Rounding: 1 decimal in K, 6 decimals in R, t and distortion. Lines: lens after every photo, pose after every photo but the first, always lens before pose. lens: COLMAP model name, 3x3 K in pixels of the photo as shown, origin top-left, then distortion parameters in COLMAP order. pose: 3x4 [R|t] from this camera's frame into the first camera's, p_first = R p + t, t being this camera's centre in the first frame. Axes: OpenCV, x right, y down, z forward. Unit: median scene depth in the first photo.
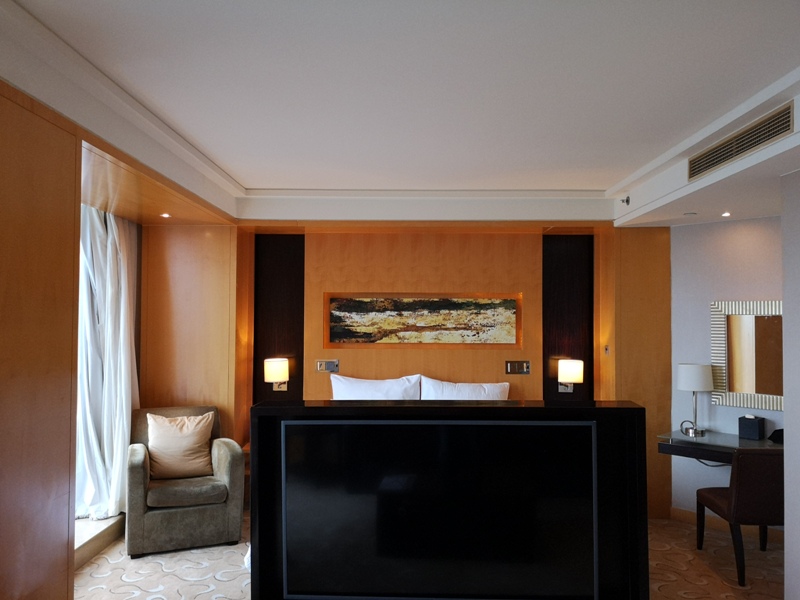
lens RADIAL K [[634.8, 0, 398.3], [0, 634.8, 305.5], [0, 0, 1]] dist [0.076146, -0.153813]
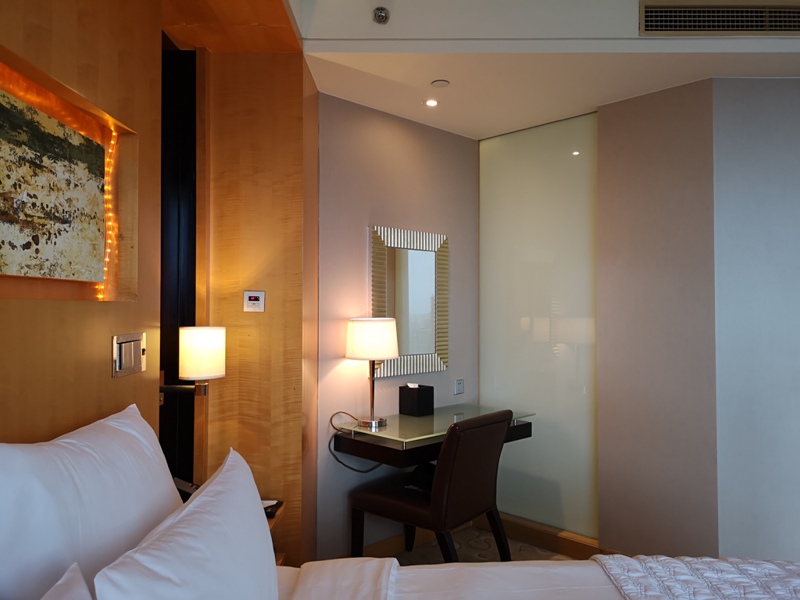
lens RADIAL K [[614.2, 0, 400.6], [0, 614.2, 297.9], [0, 0, 1]] dist [0.082134, -0.088154]
pose [[-0.009343, 0.012772, 0.999875, -0.136206], [-0.025432, 0.999592, -0.013006, 0.067479], [-0.999633, -0.025550, -0.009014, 0.848952]]
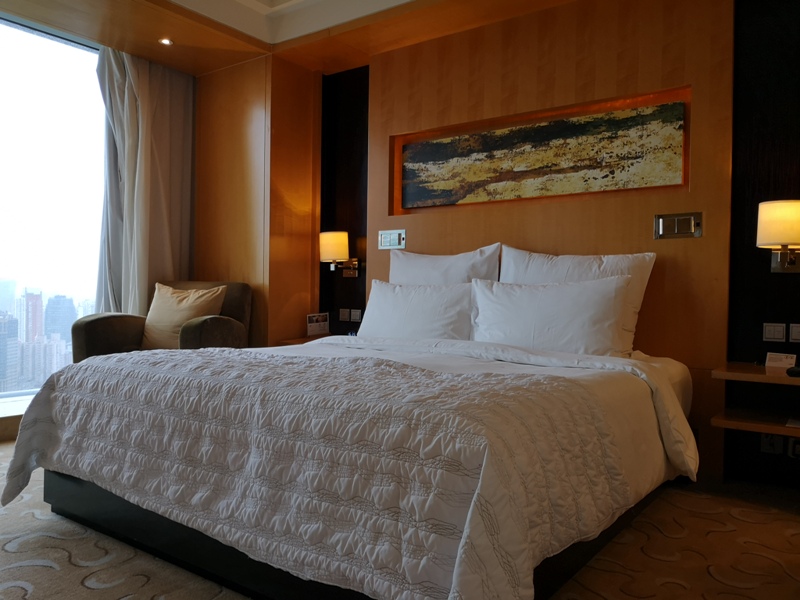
lens RADIAL K [[634.8, 0, 398.3], [0, 634.8, 305.5], [0, 0, 1]] dist [0.076146, -0.153813]
pose [[0.817147, 0.017027, -0.576178, 0.301588], [0.000434, 0.999545, 0.030153, 0.145781], [0.576429, -0.024889, 0.816768, 0.415933]]
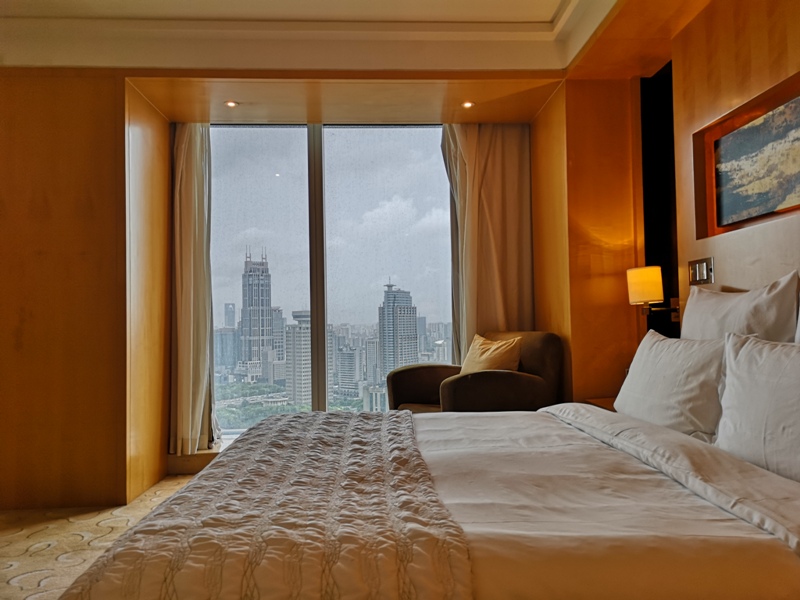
lens RADIAL K [[614.2, 0, 400.6], [0, 614.2, 297.9], [0, 0, 1]] dist [0.082134, -0.088154]
pose [[0.063362, -0.045769, -0.996941, 0.376662], [0.040236, 0.998253, -0.043272, 0.127135], [0.997179, -0.037371, 0.065093, 0.712217]]
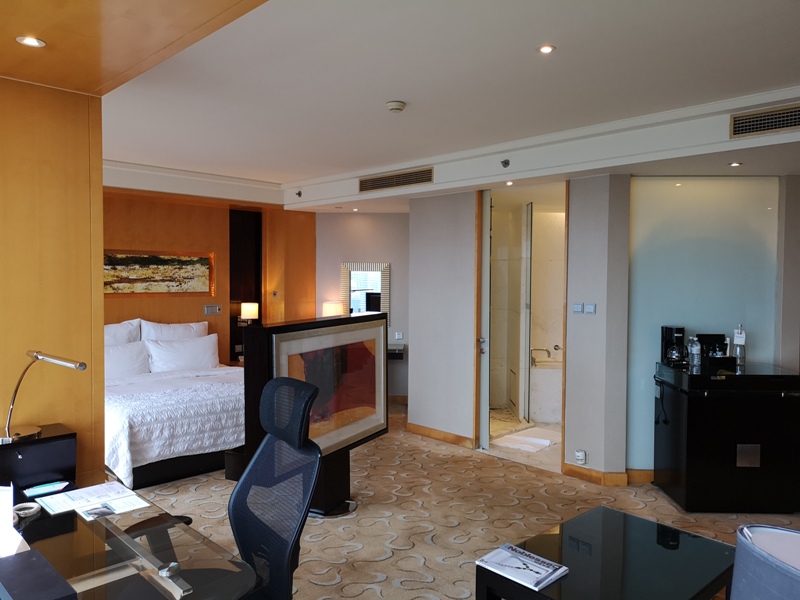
lens RADIAL K [[614.2, 0, 400.6], [0, 614.2, 297.9], [0, 0, 1]] dist [0.082134, -0.088154]
pose [[0.711447, -0.023899, 0.702333, -0.423916], [-0.019033, 0.998400, 0.053254, -0.002428], [-0.702482, -0.051255, 0.709853, -0.172383]]
